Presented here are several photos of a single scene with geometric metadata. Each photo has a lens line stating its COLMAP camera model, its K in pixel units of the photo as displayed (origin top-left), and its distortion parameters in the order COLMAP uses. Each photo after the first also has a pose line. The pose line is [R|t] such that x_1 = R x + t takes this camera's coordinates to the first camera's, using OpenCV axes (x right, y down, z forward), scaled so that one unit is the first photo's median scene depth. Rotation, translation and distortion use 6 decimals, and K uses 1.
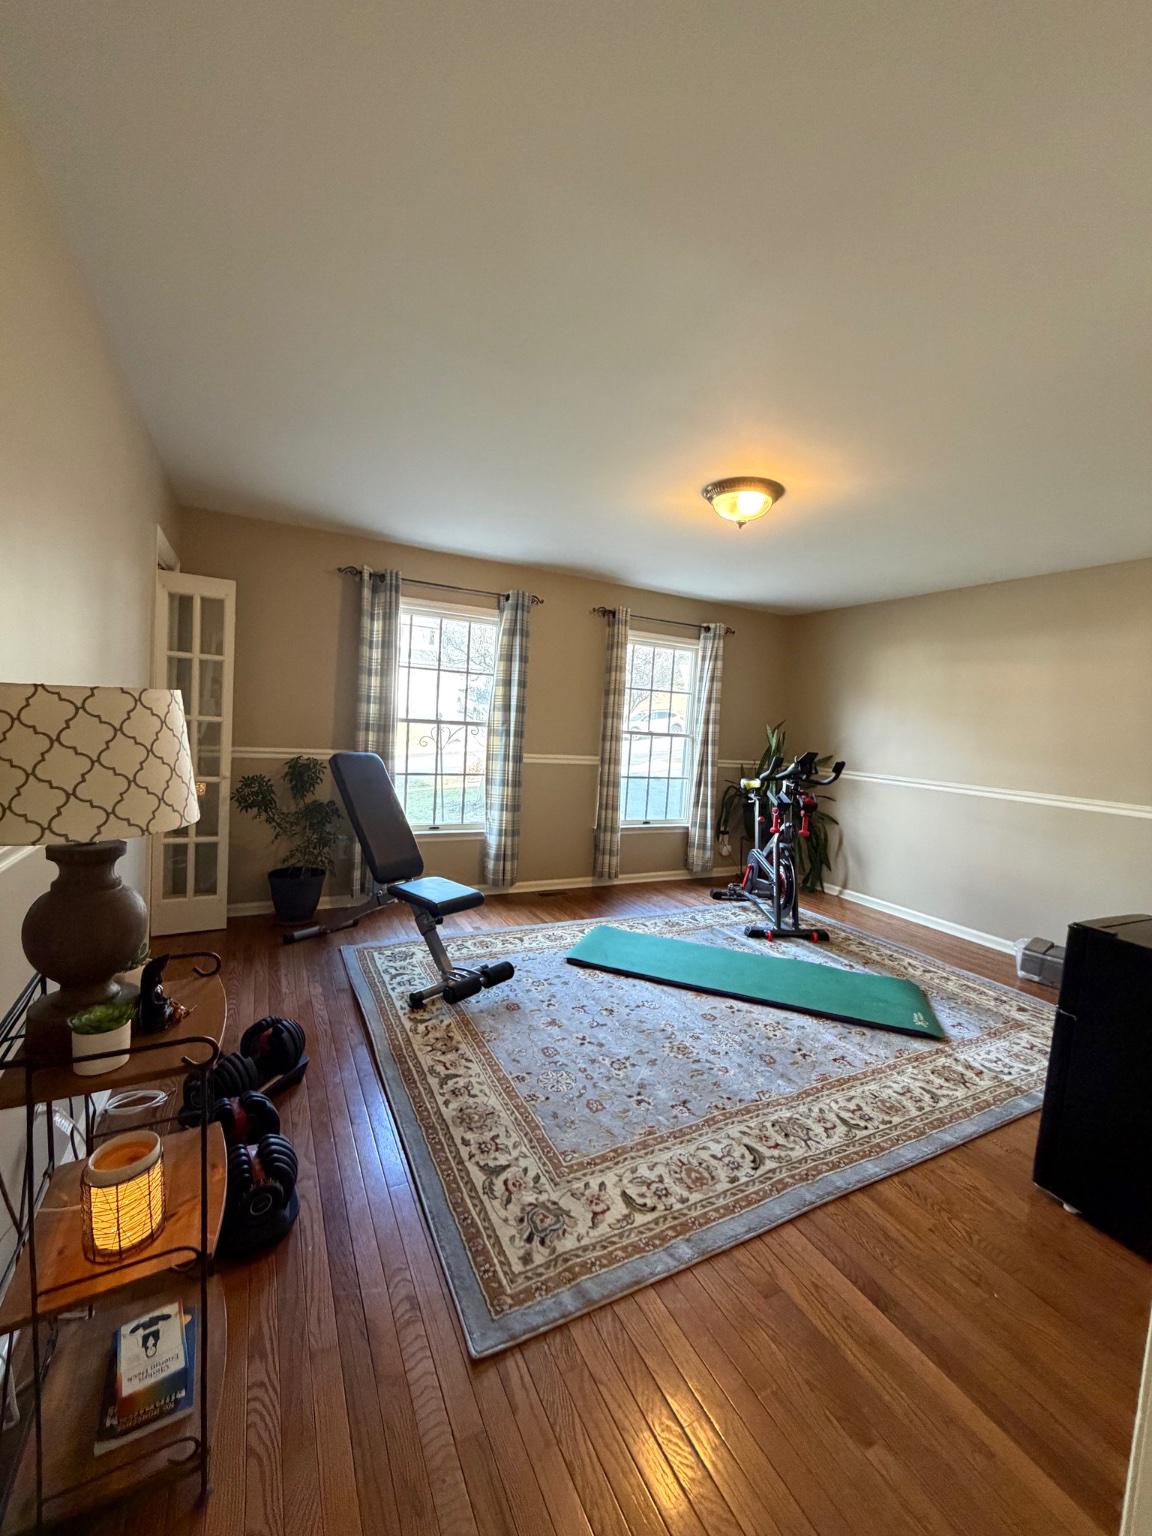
lens RADIAL K [[607.3, 0, 576.0], [0, 607.3, 768.0], [0, 0, 1]] dist [0.002276, 0.000332]
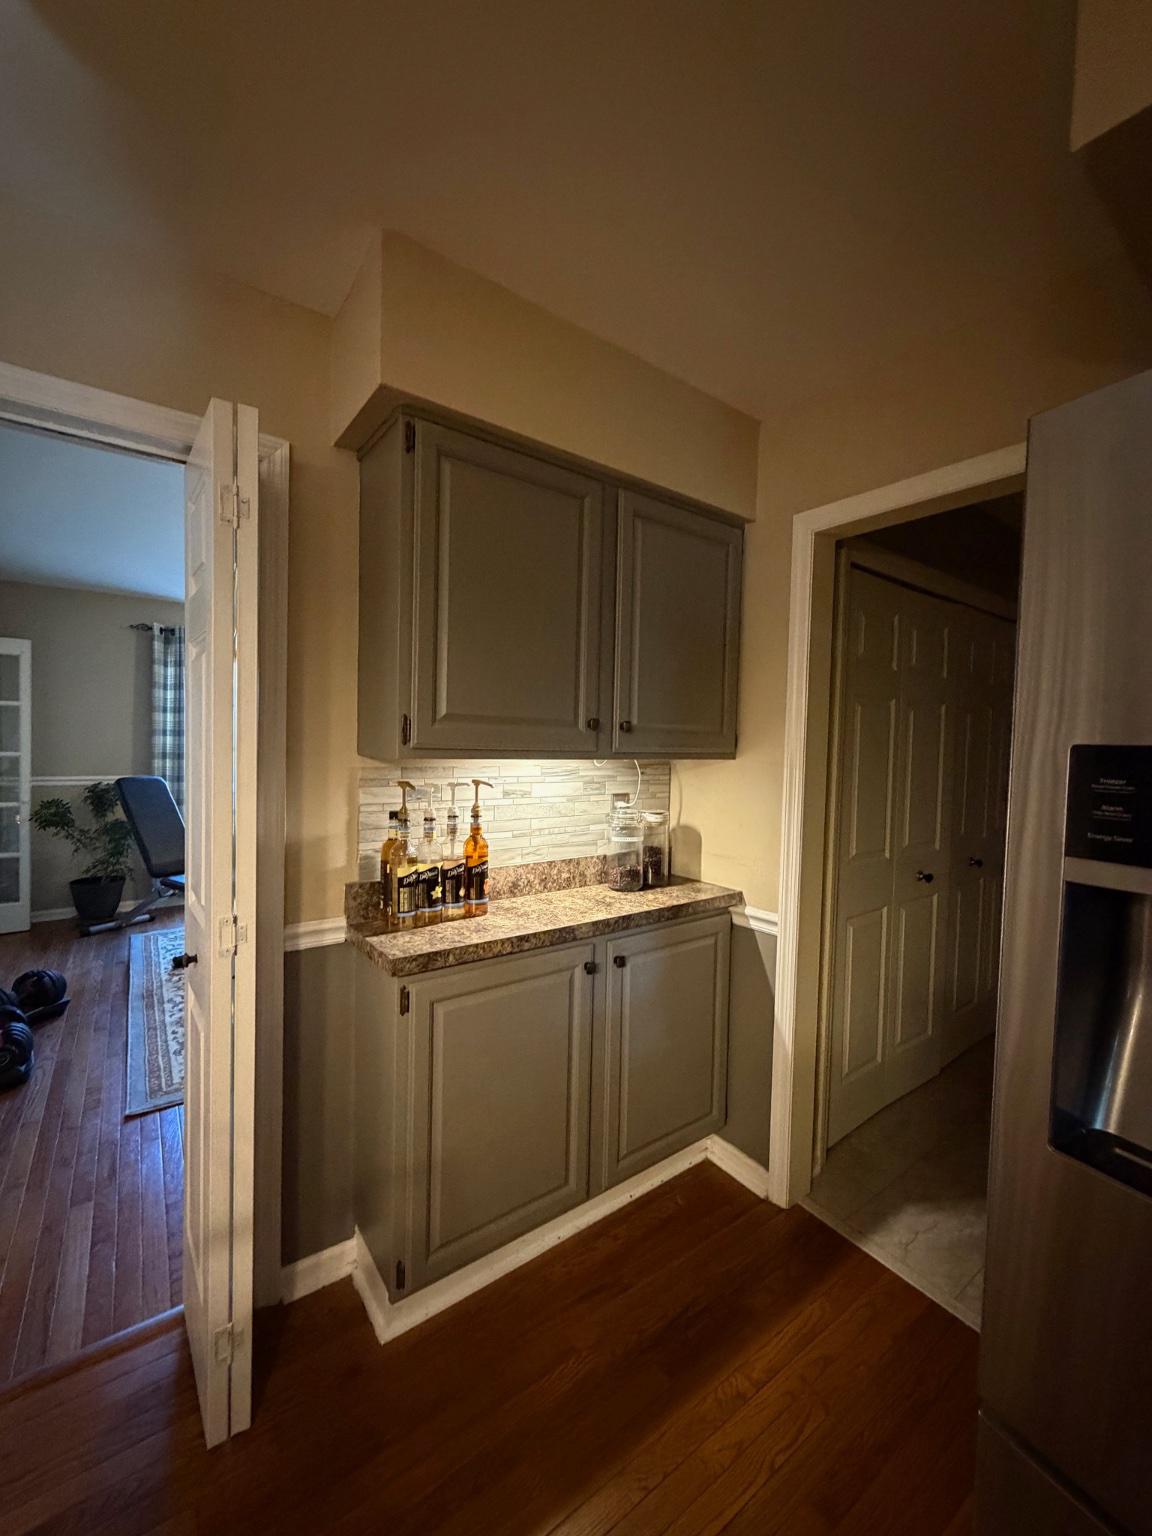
lens RADIAL K [[607.3, 0, 576.0], [0, 607.3, 768.0], [0, 0, 1]] dist [0.002276, 0.000332]
pose [[0.988427, -0.041888, 0.145800, 0.321934], [0.046053, 0.998618, -0.025306, 0.027970], [-0.144538, 0.031728, 0.988990, -0.340962]]
